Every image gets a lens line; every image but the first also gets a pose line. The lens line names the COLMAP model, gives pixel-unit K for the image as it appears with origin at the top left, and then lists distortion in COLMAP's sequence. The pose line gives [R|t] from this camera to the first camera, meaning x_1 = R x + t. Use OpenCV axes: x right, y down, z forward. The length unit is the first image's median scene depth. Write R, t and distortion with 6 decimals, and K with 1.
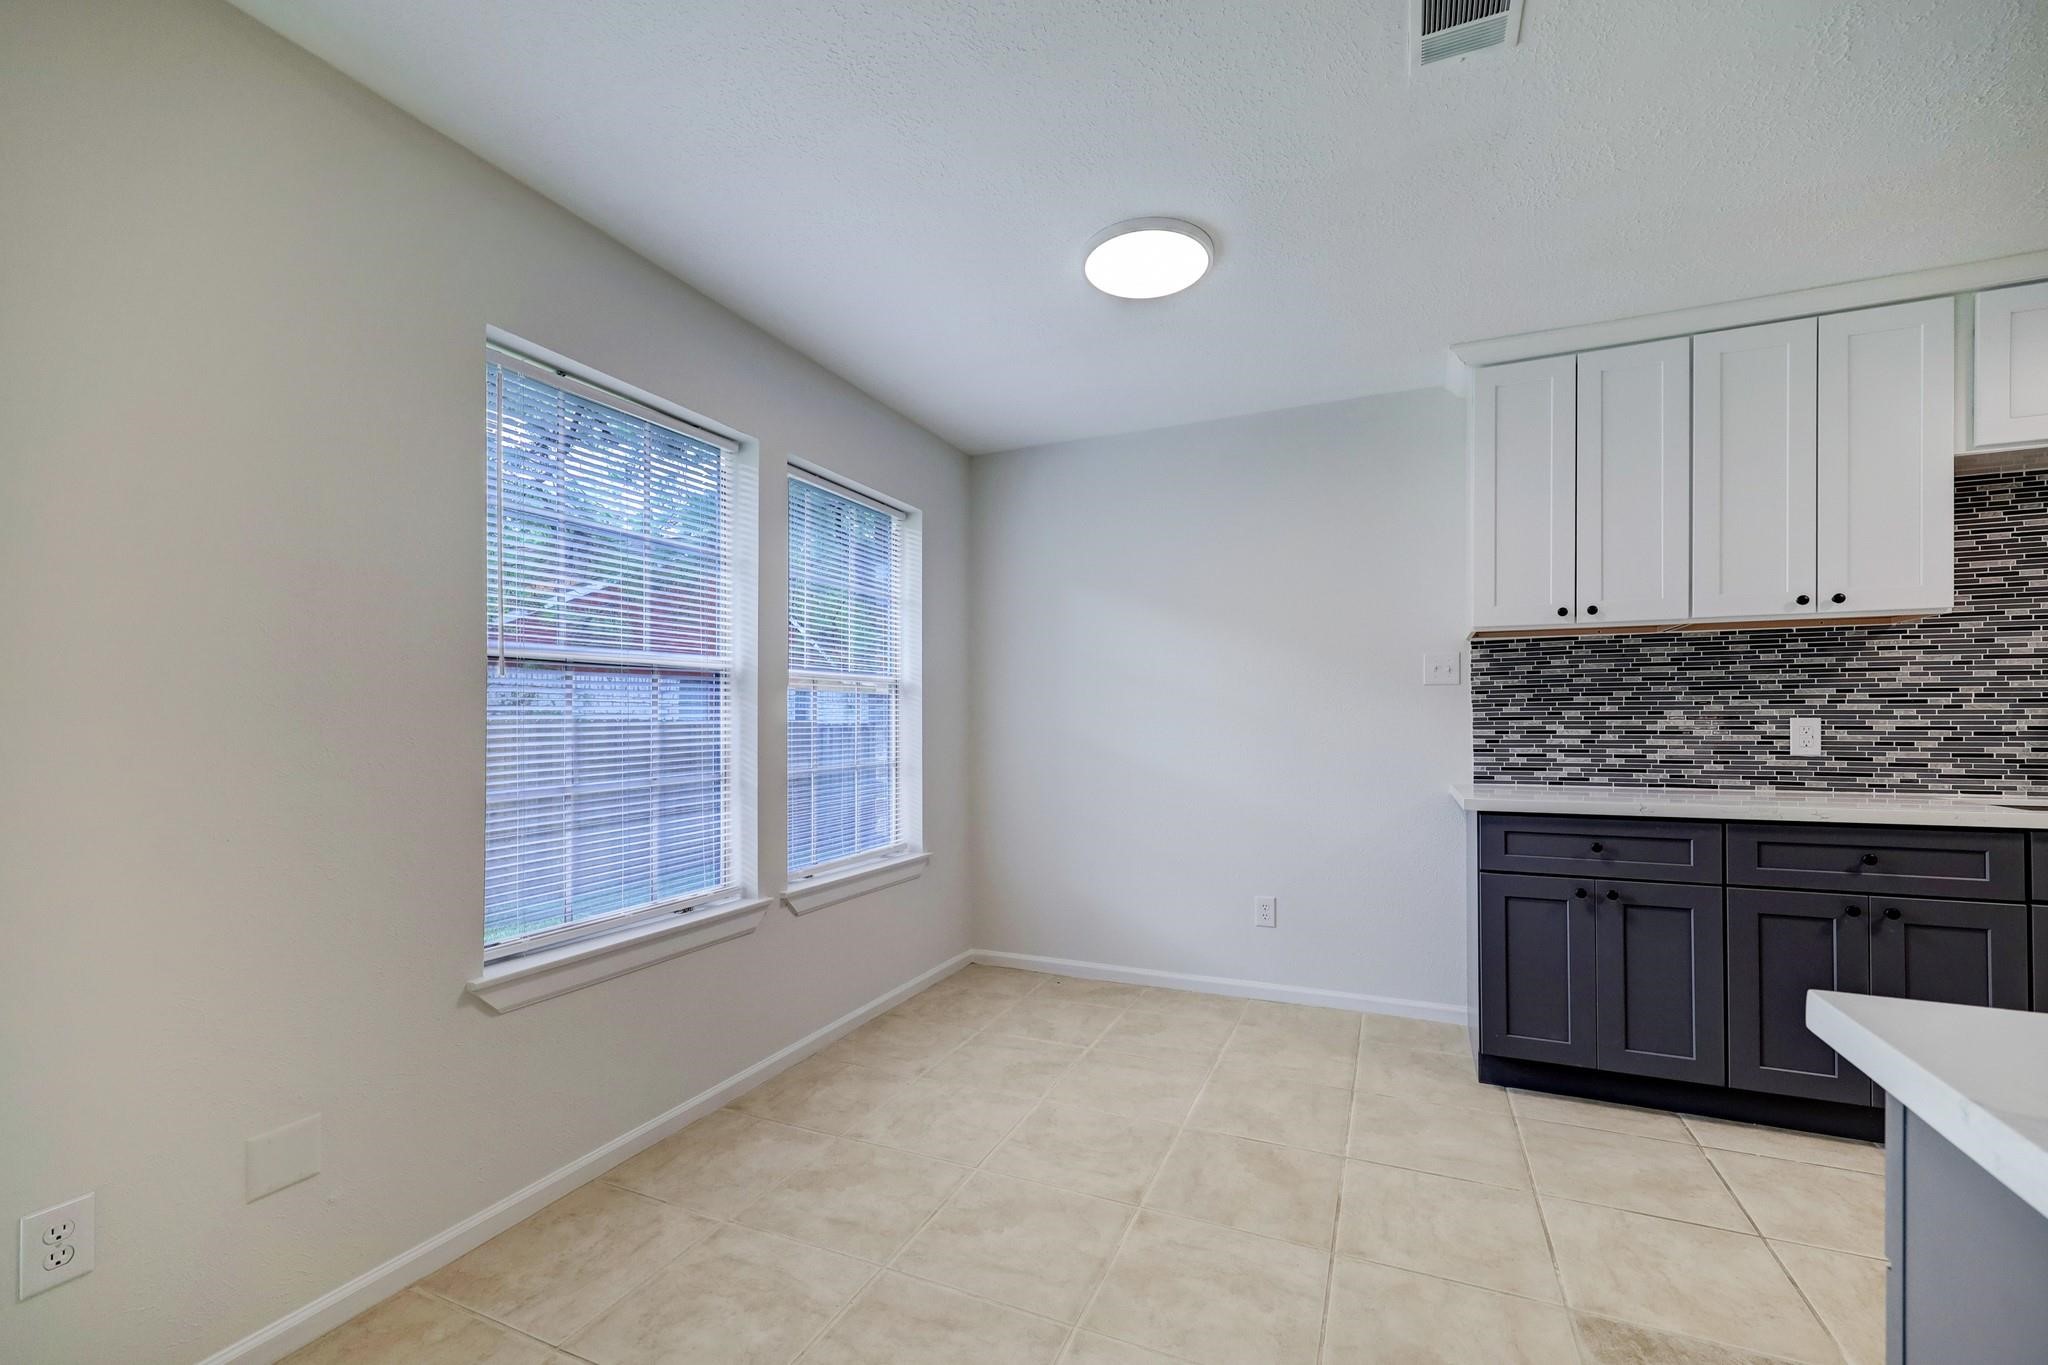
lens RADIAL K [[868.1, 0, 1019.2], [0, 868.1, 715.5], [0, 0, 1]] dist [0.001943, 0.000366]
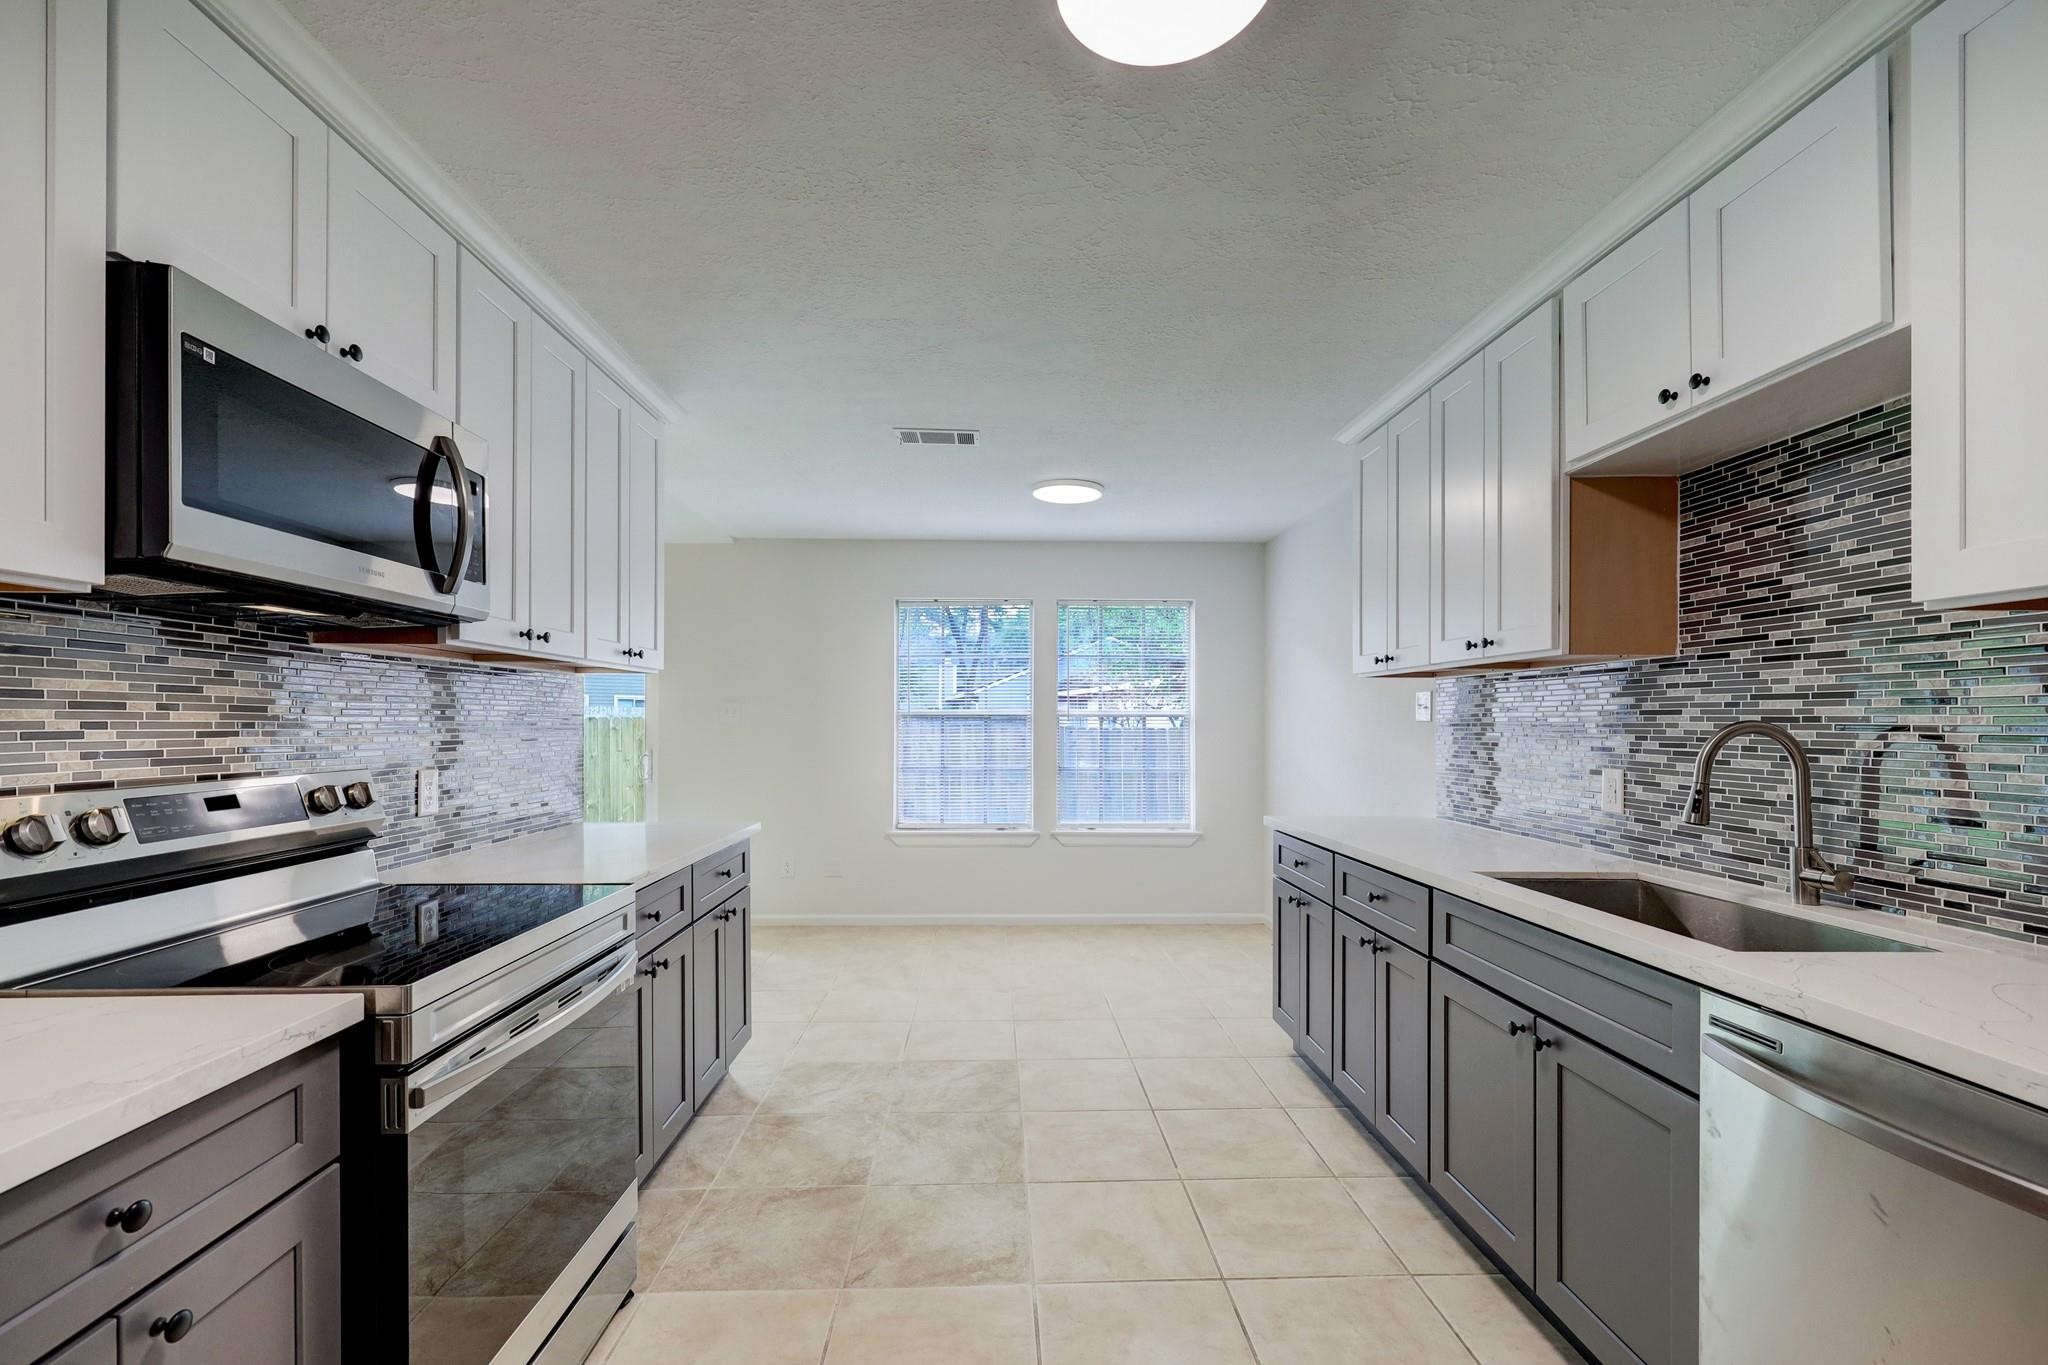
lens RADIAL K [[868.1, 0, 1019.2], [0, 868.1, 715.5], [0, 0, 1]] dist [0.001943, 0.000366]
pose [[0.434585, 0.000075, -0.900631, 1.395617], [-0.003397, 0.999993, -0.001556, -0.045107], [0.900624, 0.003736, 0.434582, 0.111149]]
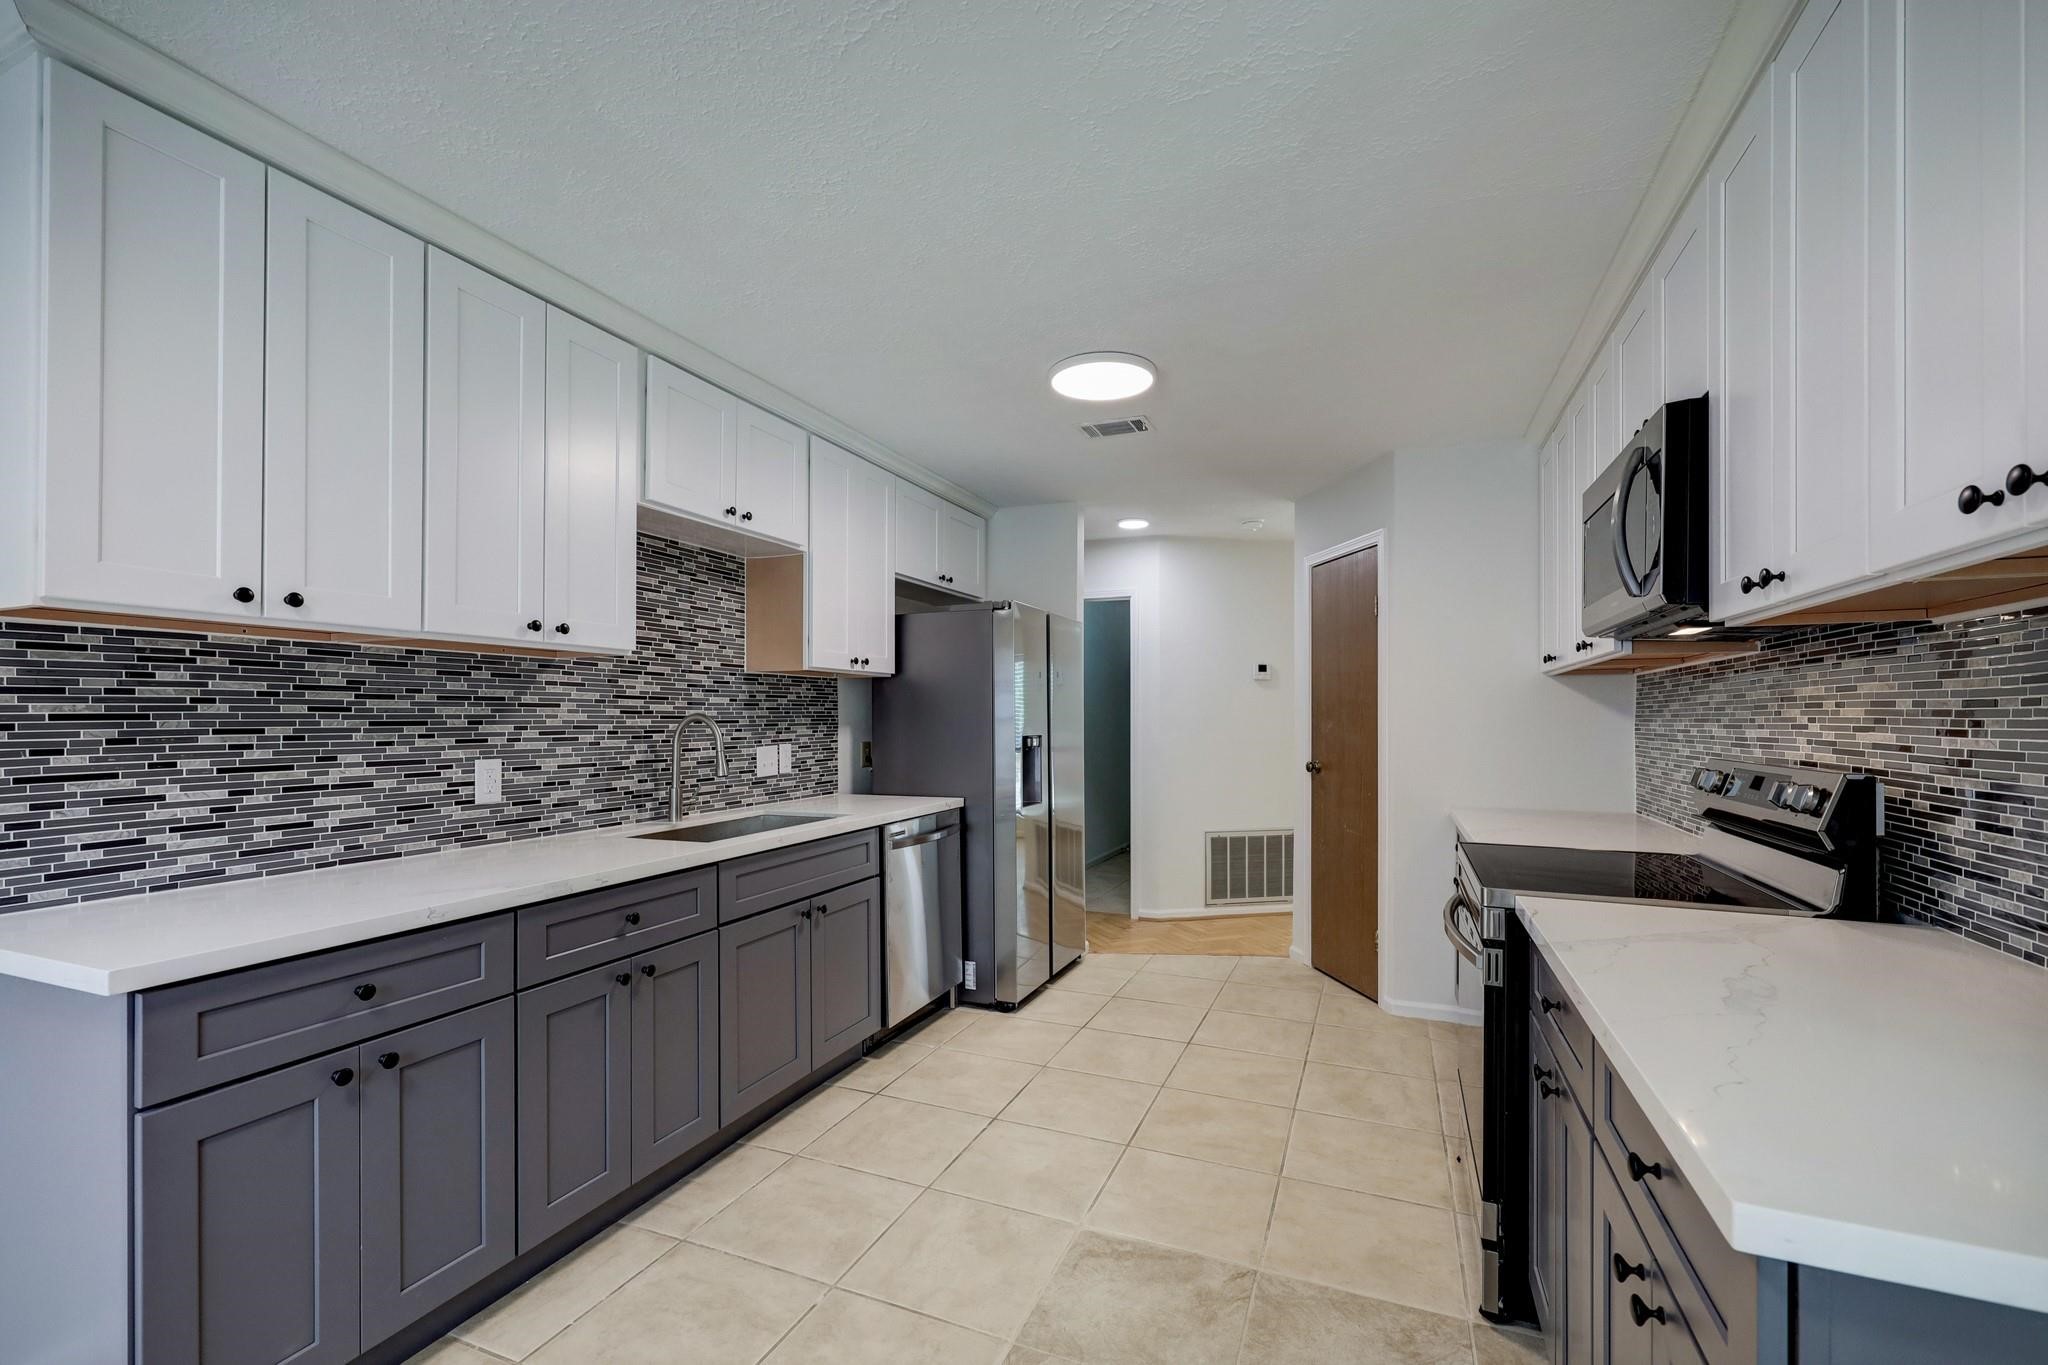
lens RADIAL K [[868.1, 0, 1019.2], [0, 868.1, 715.5], [0, 0, 1]] dist [0.001943, 0.000366]
pose [[-0.021240, 0.007124, 0.999749, 0.035907], [-0.002785, 0.999970, -0.007185, -0.035306], [-0.999771, -0.002937, -0.021220, 0.488777]]
